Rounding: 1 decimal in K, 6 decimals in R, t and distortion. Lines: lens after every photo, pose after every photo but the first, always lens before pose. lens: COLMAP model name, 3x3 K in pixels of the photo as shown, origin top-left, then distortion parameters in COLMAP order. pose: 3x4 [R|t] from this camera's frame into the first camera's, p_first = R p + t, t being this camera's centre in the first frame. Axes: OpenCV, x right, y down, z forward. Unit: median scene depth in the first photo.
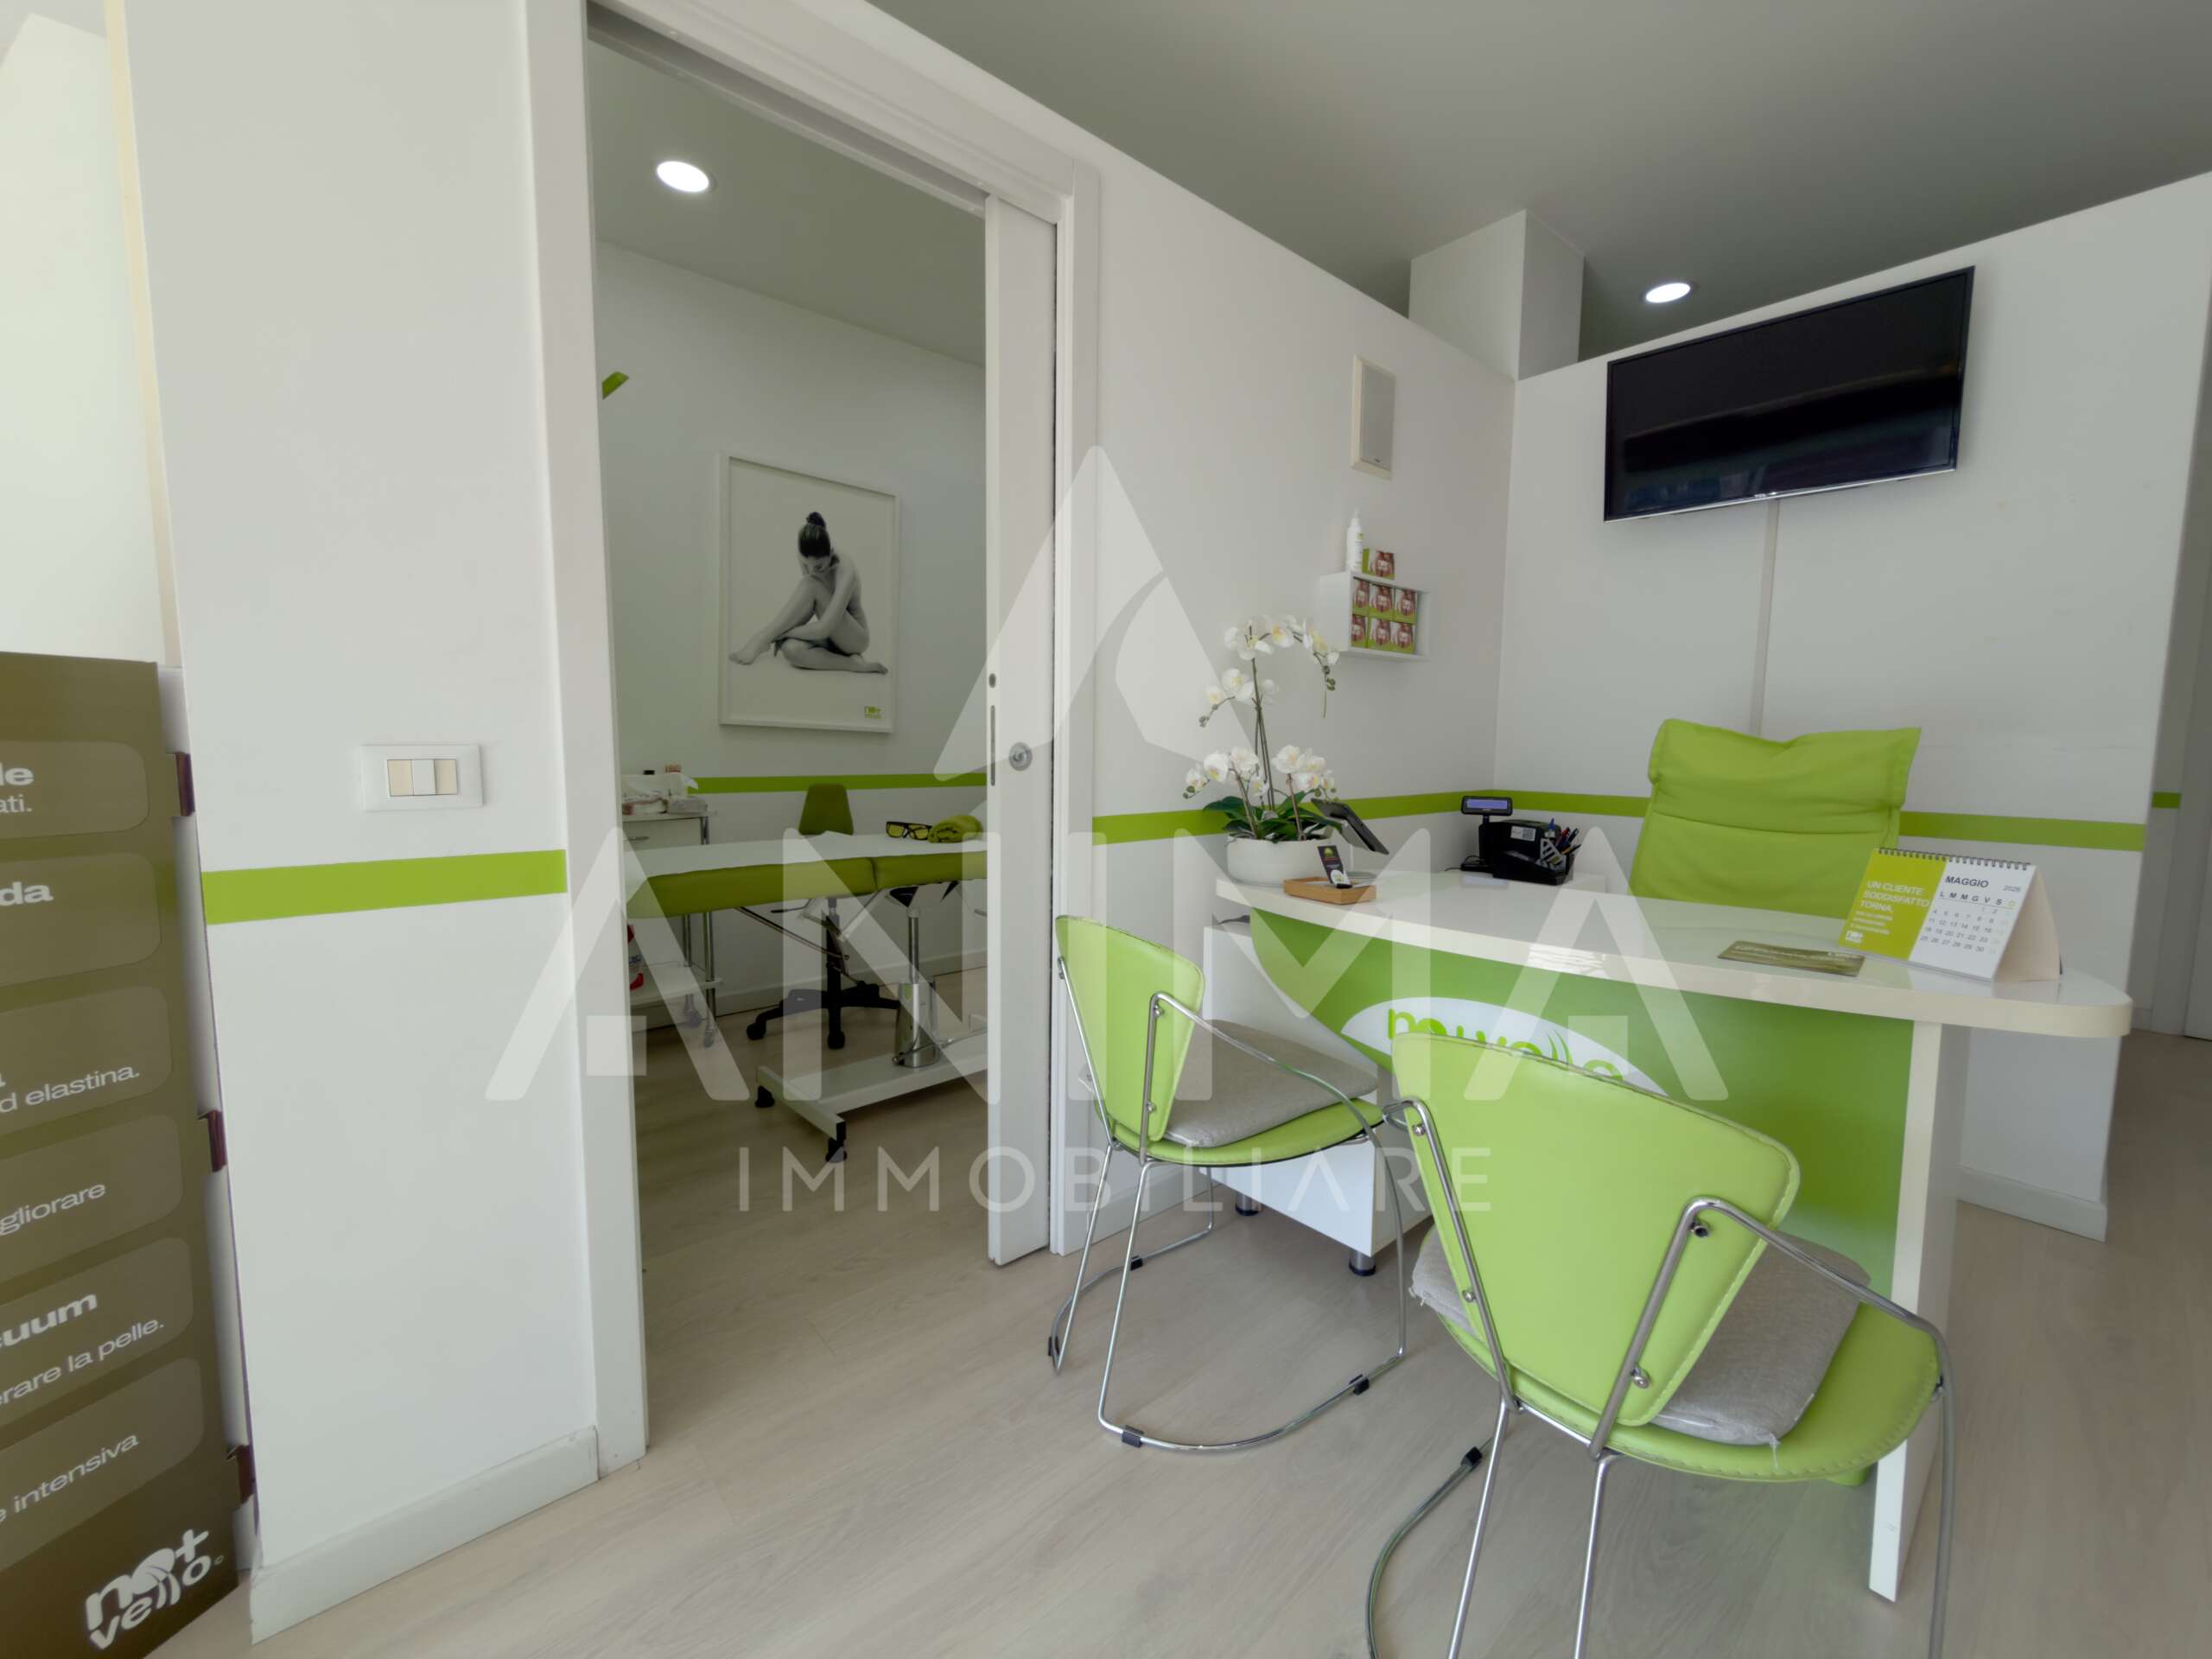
lens RADIAL K [[884.9, 0, 1104.3], [0, 884.9, 826.0], [0, 0, 1]] dist [-0.000147, 0.000220]
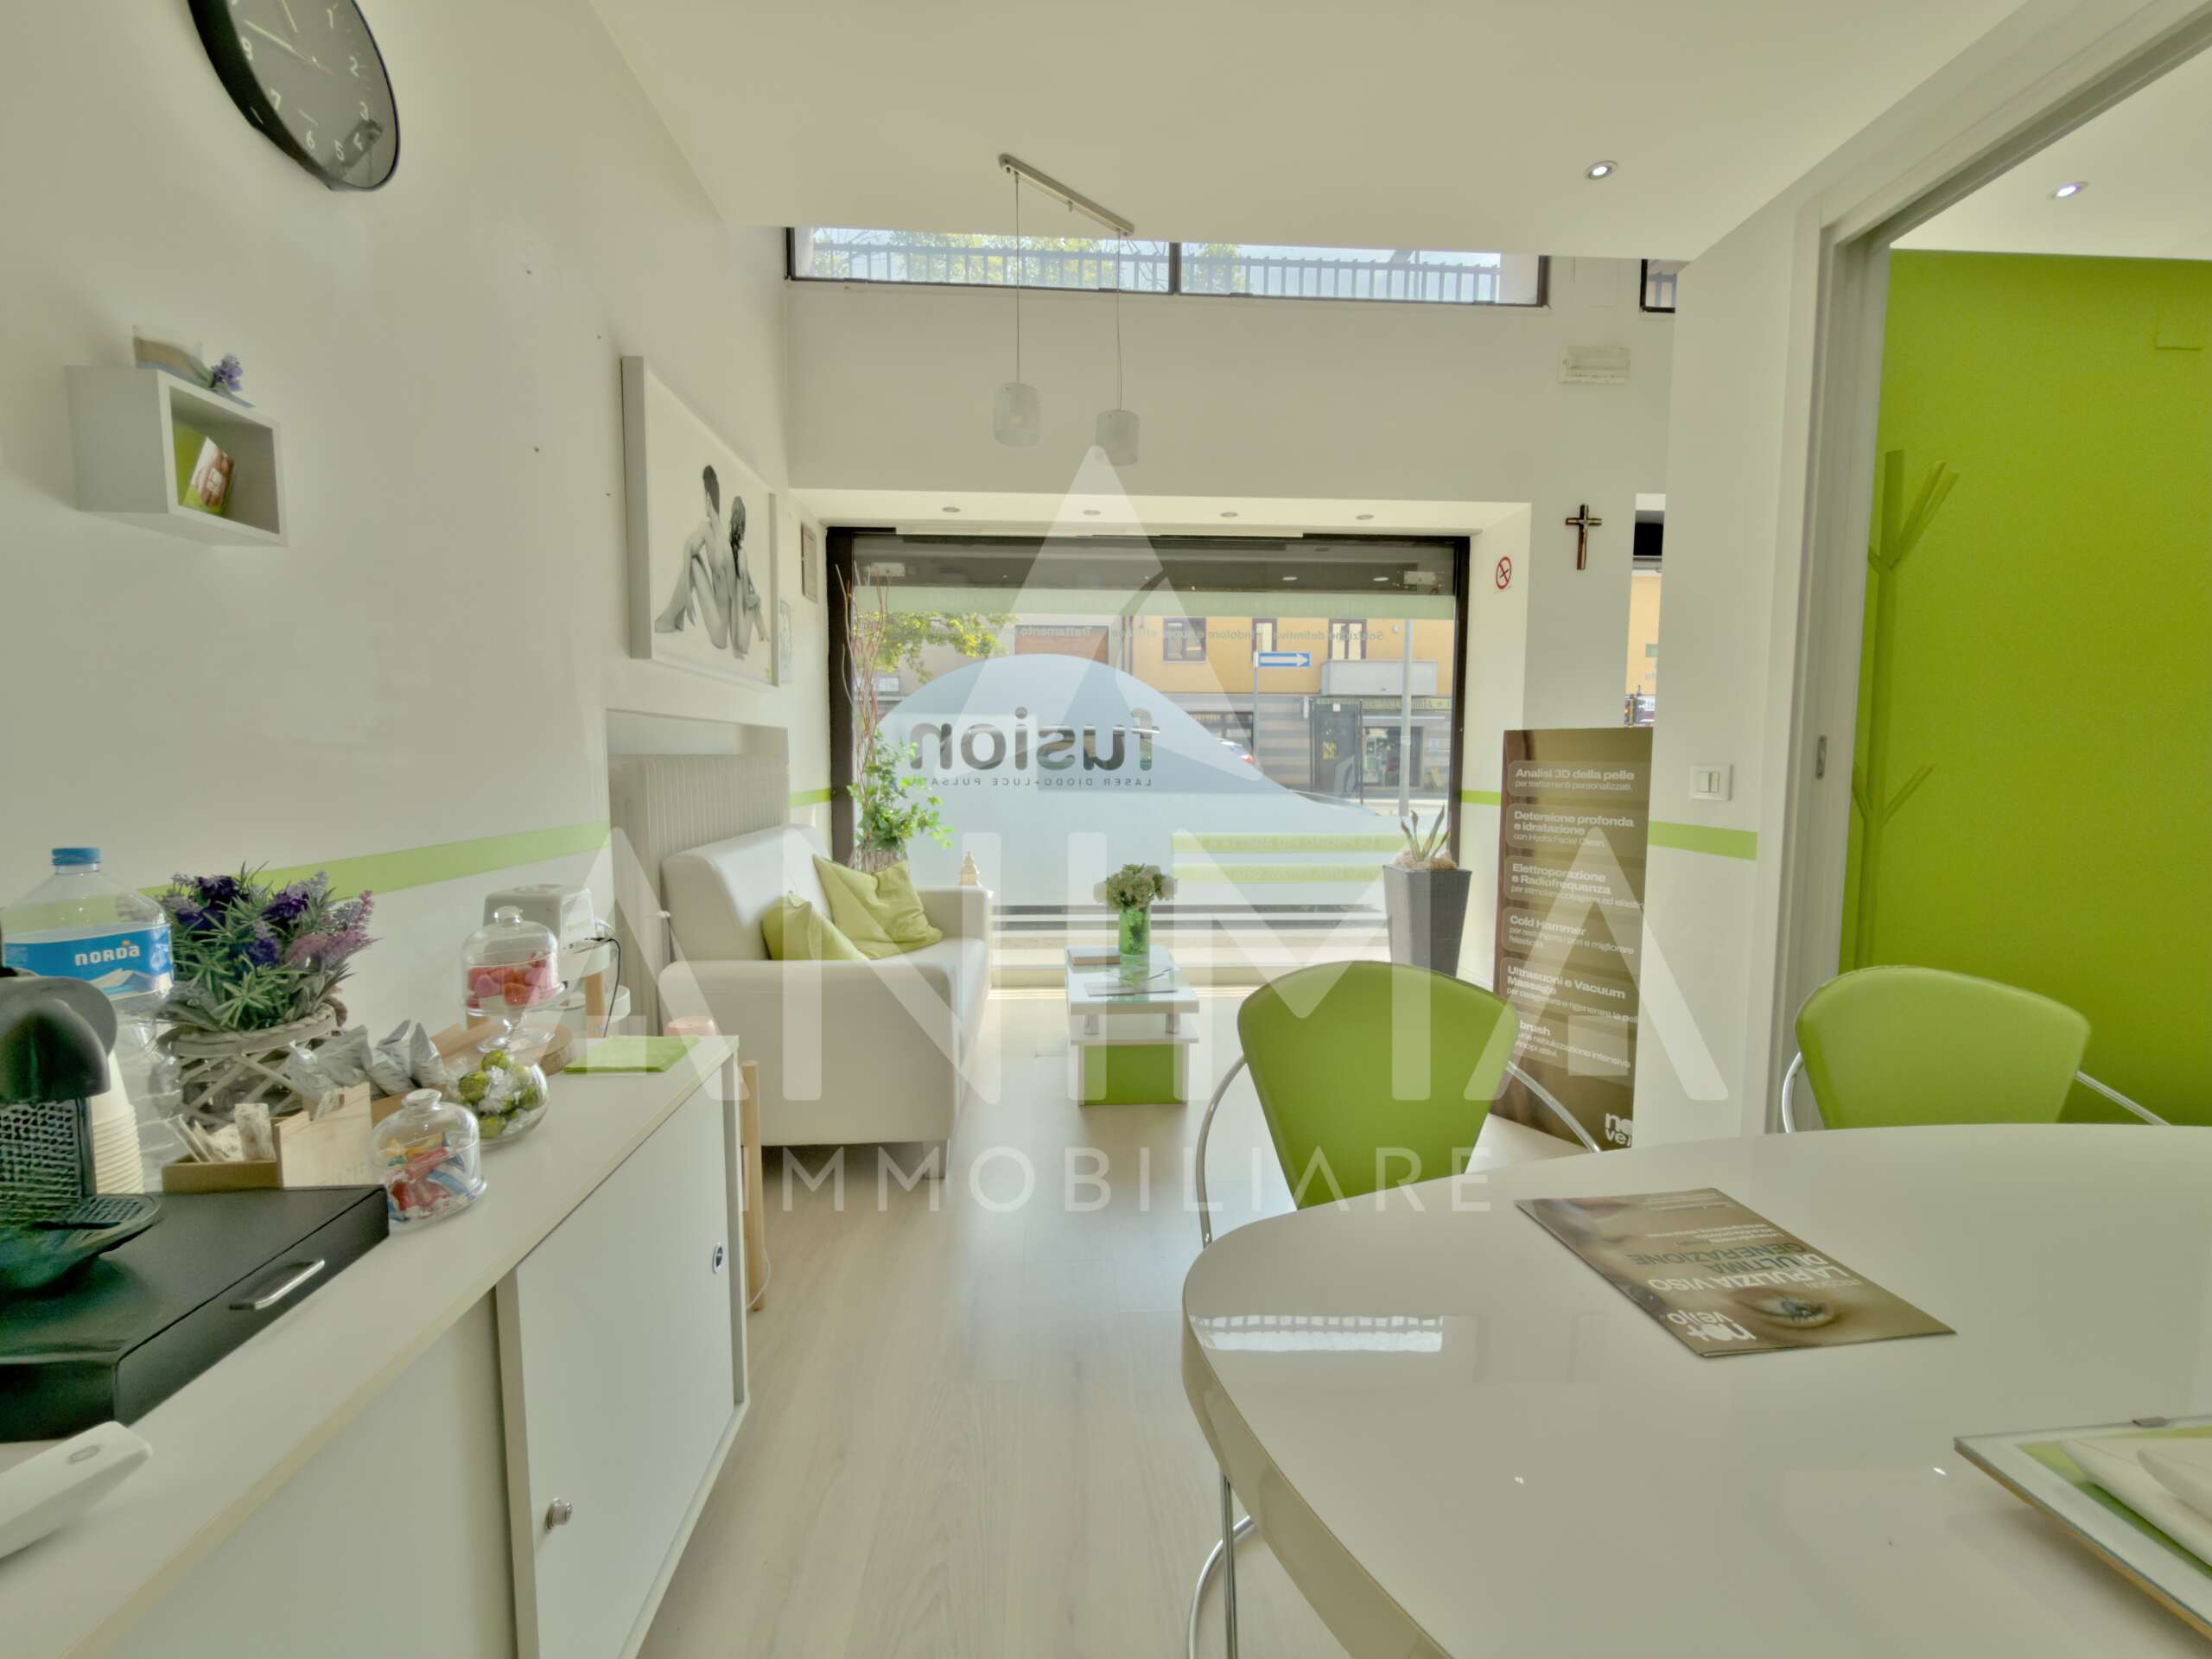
lens RADIAL K [[884.9, 0, 1105.0], [0, 884.9, 827.4], [0, 0, 1]] dist [-0.000147, 0.000220]
pose [[-0.602674, 0.054433, -0.796129, 0.799746], [-0.087960, 0.987060, 0.134073, -0.055078], [0.793125, 0.150830, -0.590088, 0.619947]]
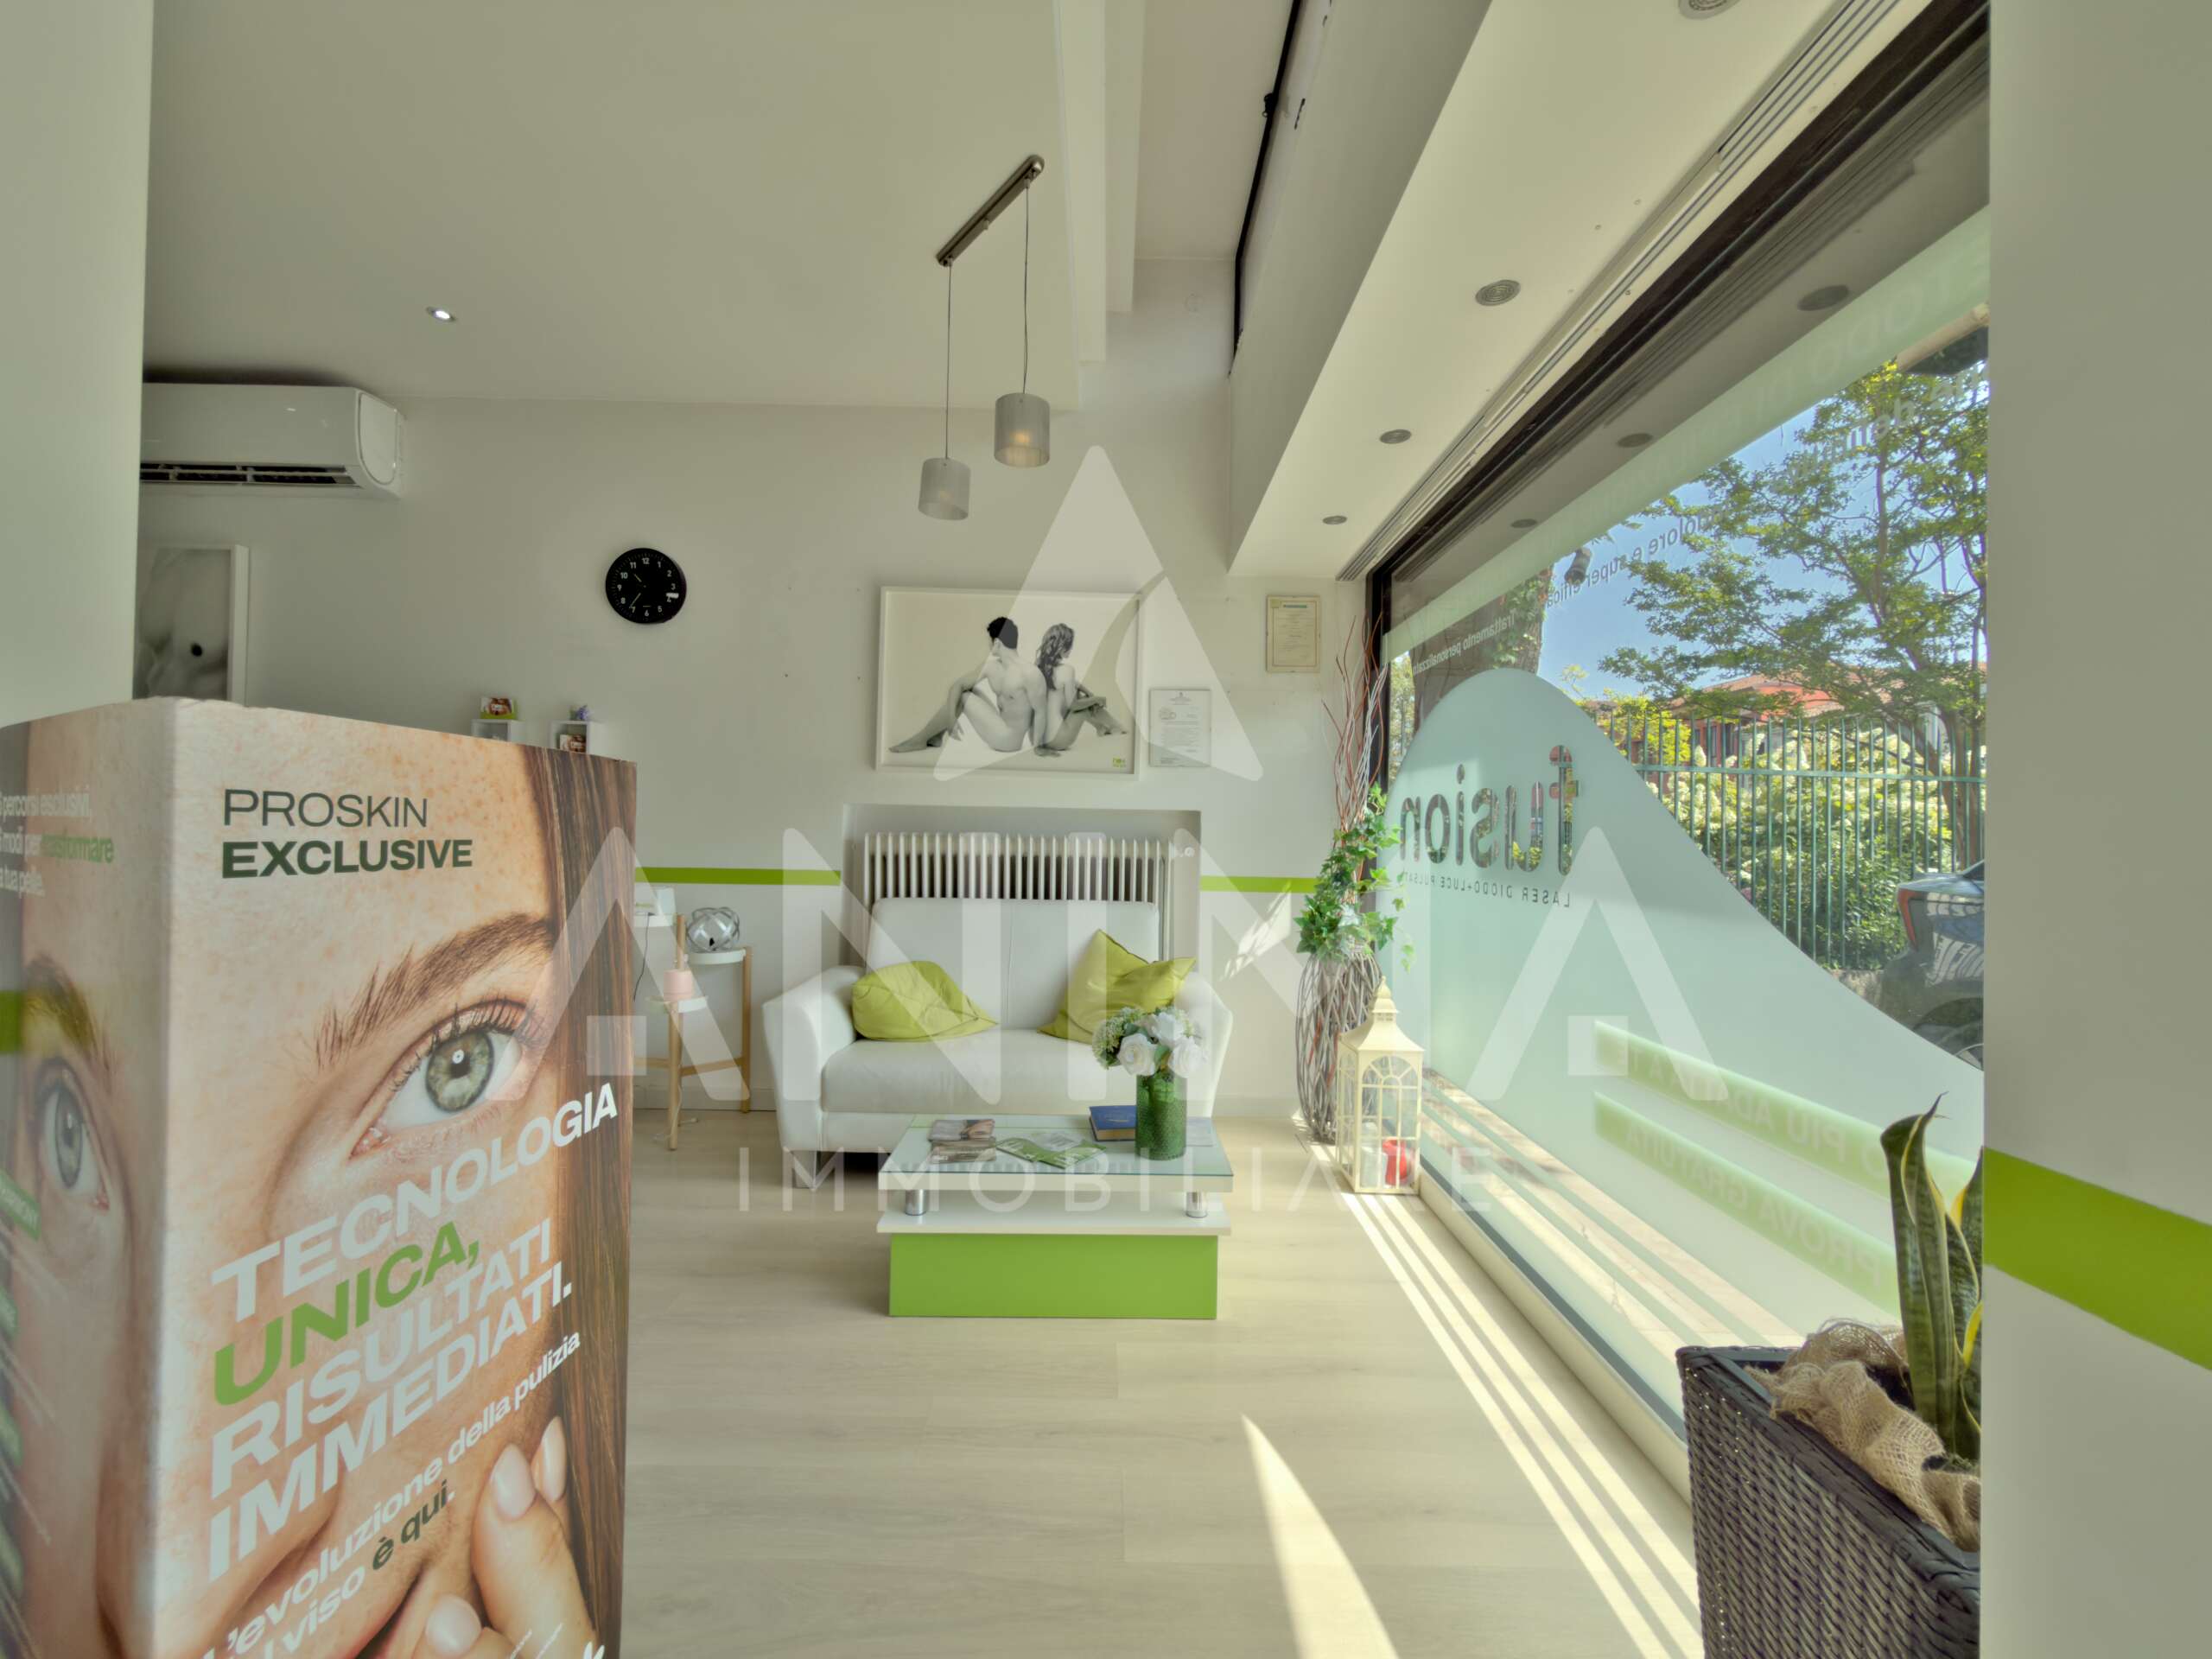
lens RADIAL K [[884.9, 0, 1105.4], [0, 884.9, 830.0], [0, 0, 1]] dist [-0.000147, 0.000220]
pose [[-0.760535, -0.017375, 0.649065, -1.209387], [0.037913, 0.996748, 0.071107, -0.056994], [-0.648189, 0.078687, -0.757403, 0.523988]]
